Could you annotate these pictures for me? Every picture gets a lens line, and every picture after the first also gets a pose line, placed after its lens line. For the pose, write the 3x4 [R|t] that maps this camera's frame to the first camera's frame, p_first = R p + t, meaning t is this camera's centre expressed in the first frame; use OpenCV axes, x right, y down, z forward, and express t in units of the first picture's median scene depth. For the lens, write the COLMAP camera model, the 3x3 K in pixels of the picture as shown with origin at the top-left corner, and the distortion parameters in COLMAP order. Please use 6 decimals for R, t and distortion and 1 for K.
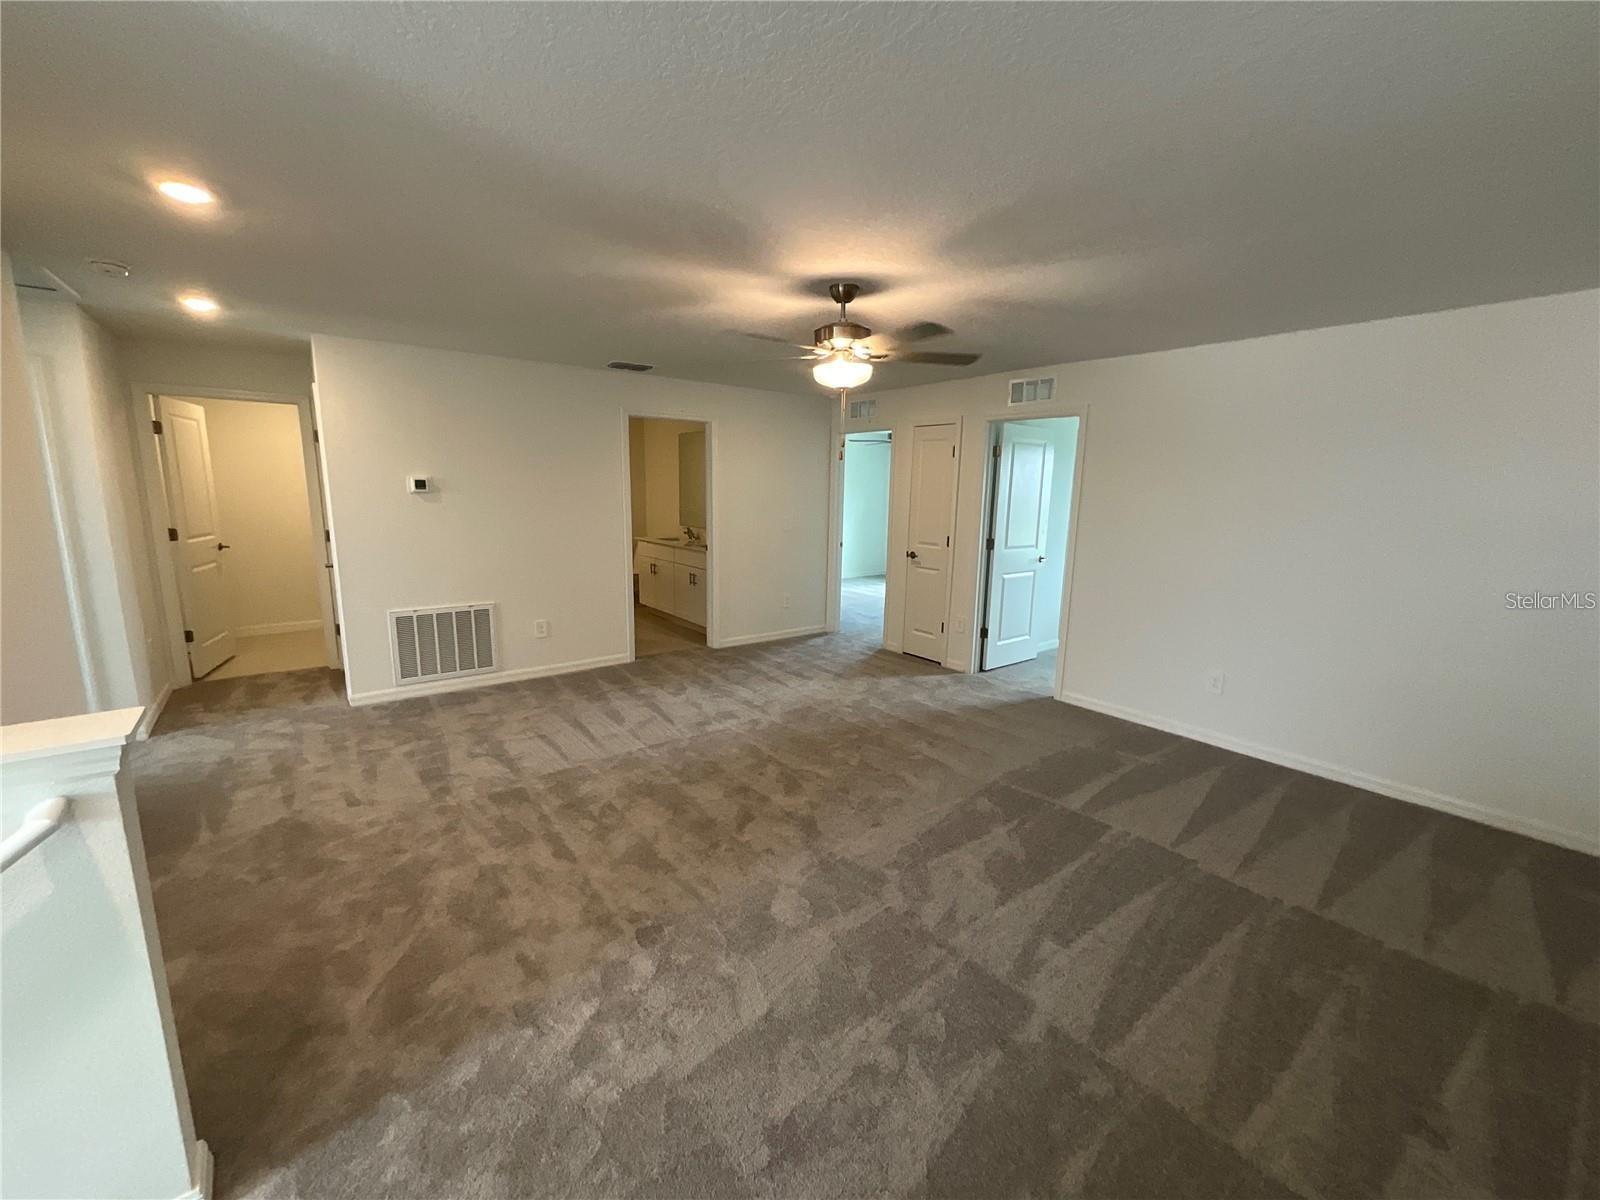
lens RADIAL K [[644.6, 0, 800.0], [0, 644.6, 600.0], [0, 0, 1]] dist [-0.007825, -0.000220]
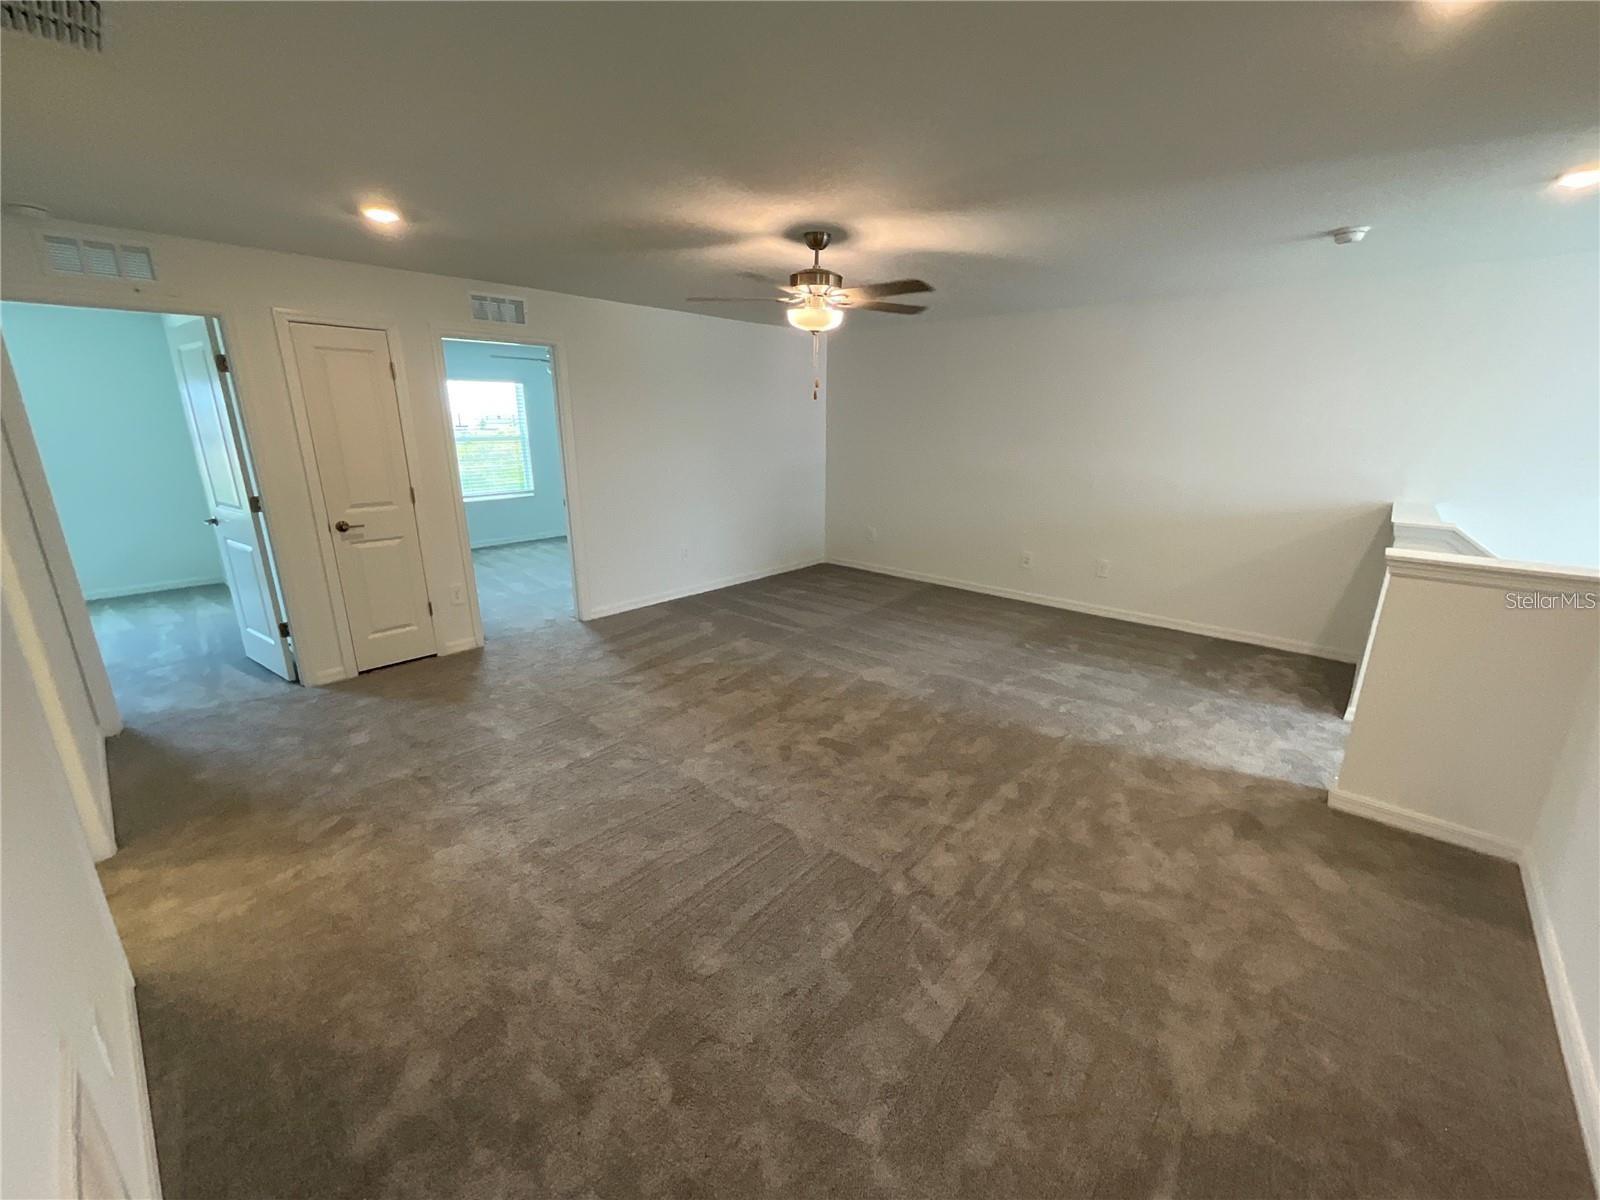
lens RADIAL K [[644.6, 0, 800.0], [0, 644.6, 600.0], [0, 0, 1]] dist [-0.007825, -0.000220]
pose [[-0.178971, -0.287421, 0.940935, -0.999571], [0.163903, 0.934301, 0.316570, -0.239120], [-0.970106, 0.210879, -0.120103, 1.167316]]
